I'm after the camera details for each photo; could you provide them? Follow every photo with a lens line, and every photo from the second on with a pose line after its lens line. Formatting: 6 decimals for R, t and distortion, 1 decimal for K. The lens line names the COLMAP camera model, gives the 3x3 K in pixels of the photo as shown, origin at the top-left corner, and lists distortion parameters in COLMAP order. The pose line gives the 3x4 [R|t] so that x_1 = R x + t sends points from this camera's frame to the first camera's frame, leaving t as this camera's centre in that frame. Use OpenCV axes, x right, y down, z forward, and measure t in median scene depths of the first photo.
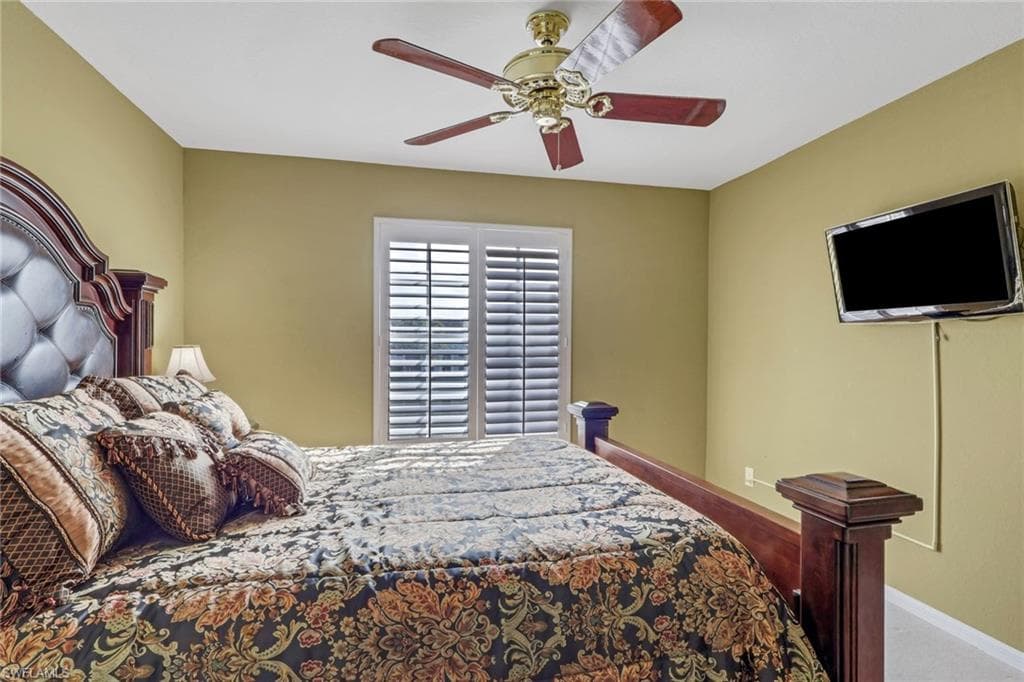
lens RADIAL K [[480.1, 0, 513.8], [0, 480.1, 353.2], [0, 0, 1]] dist [-0.000303, 0.000053]
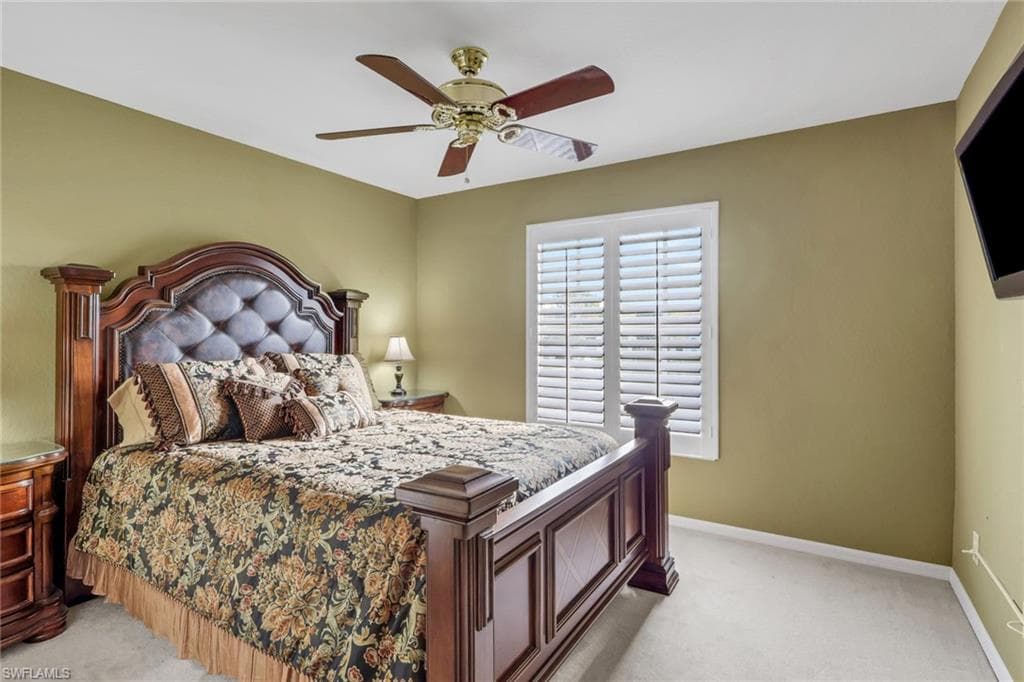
lens RADIAL K [[513.7, 0, 518.7], [0, 513.7, 333.3], [0, 0, 1]] dist [0.000845, -0.000113]
pose [[0.716866, -0.002392, -0.697206, 1.486907], [-0.017811, 0.999605, -0.021743, 0.001470], [0.696983, 0.028005, 0.716541, 0.322453]]
